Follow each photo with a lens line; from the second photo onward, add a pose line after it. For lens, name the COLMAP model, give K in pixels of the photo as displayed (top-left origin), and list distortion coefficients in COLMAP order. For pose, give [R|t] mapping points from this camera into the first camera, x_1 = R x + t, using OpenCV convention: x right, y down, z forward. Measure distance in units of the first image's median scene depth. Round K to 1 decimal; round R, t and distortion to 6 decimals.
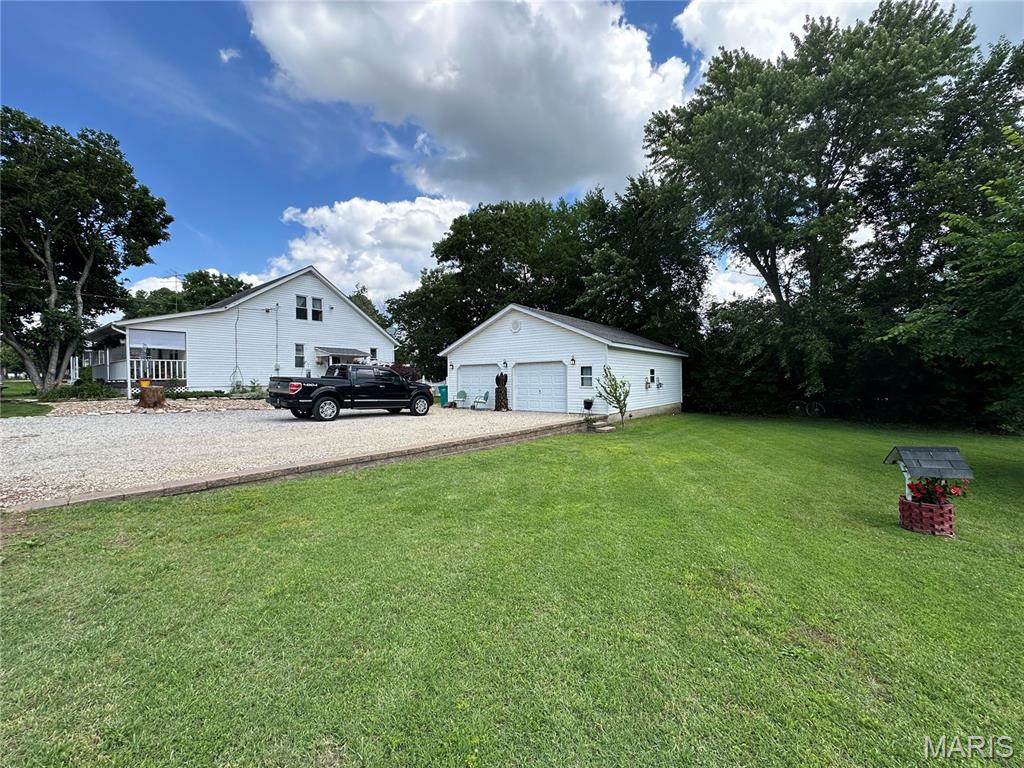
lens RADIAL K [[405.2, 0, 512.8], [0, 405.2, 384.4], [0, 0, 1]] dist [-0.002092, 0.000133]
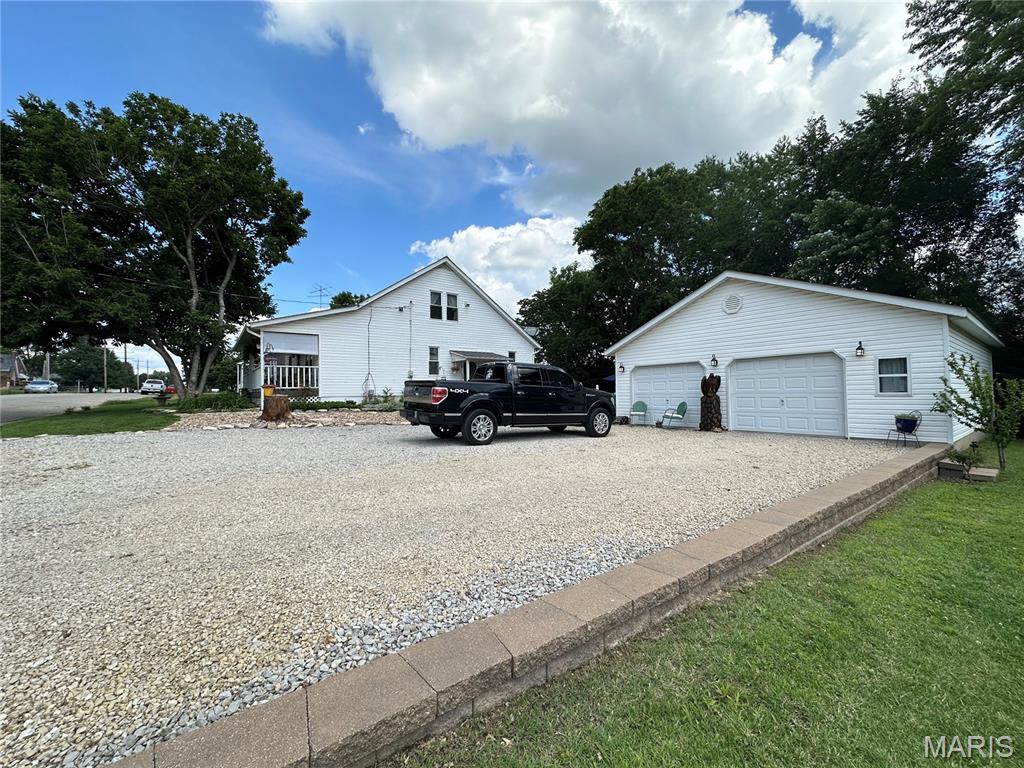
lens RADIAL K [[405.2, 0, 513.8], [0, 405.2, 382.5], [0, 0, 1]] dist [-0.002092, 0.000133]
pose [[0.964417, -0.012272, -0.264102, -0.163994], [0.002657, 0.999322, -0.036731, 0.008785], [0.264373, 0.034722, 0.963795, 0.262560]]
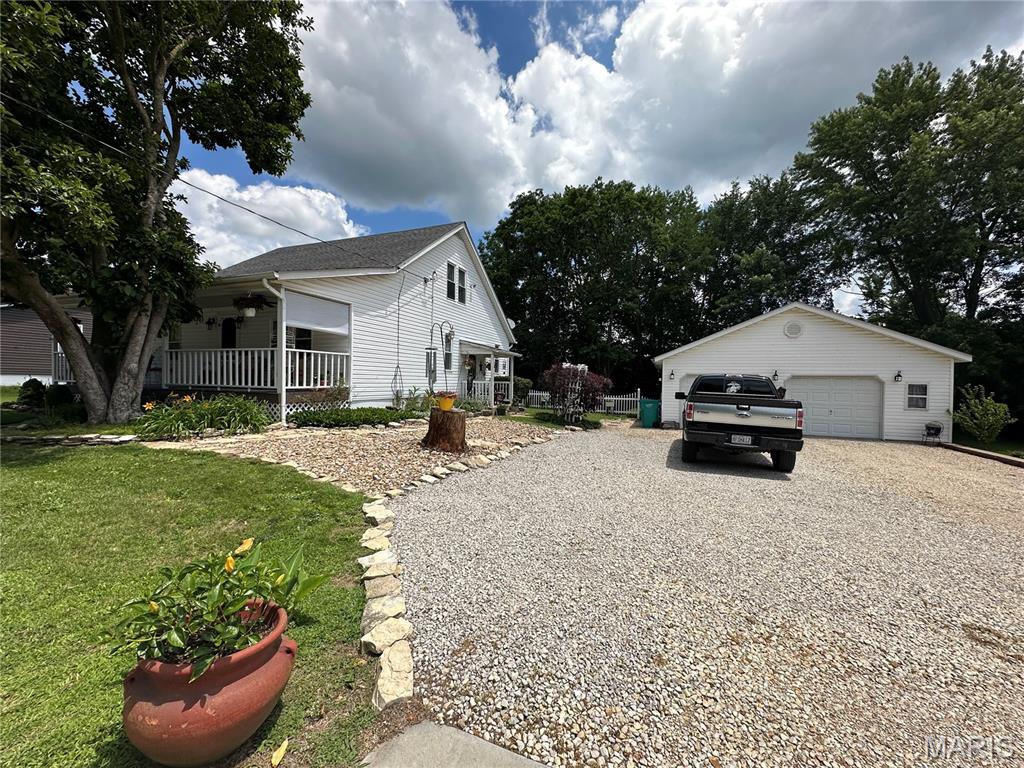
lens RADIAL K [[405.2, 0, 510.1], [0, 405.2, 385.0], [0, 0, 1]] dist [-0.002092, 0.000133]
pose [[0.956174, 0.022657, 0.291922, -0.754536], [-0.022110, 0.999742, -0.005172, -0.017851], [-0.291964, -0.001509, 0.956428, 0.390494]]
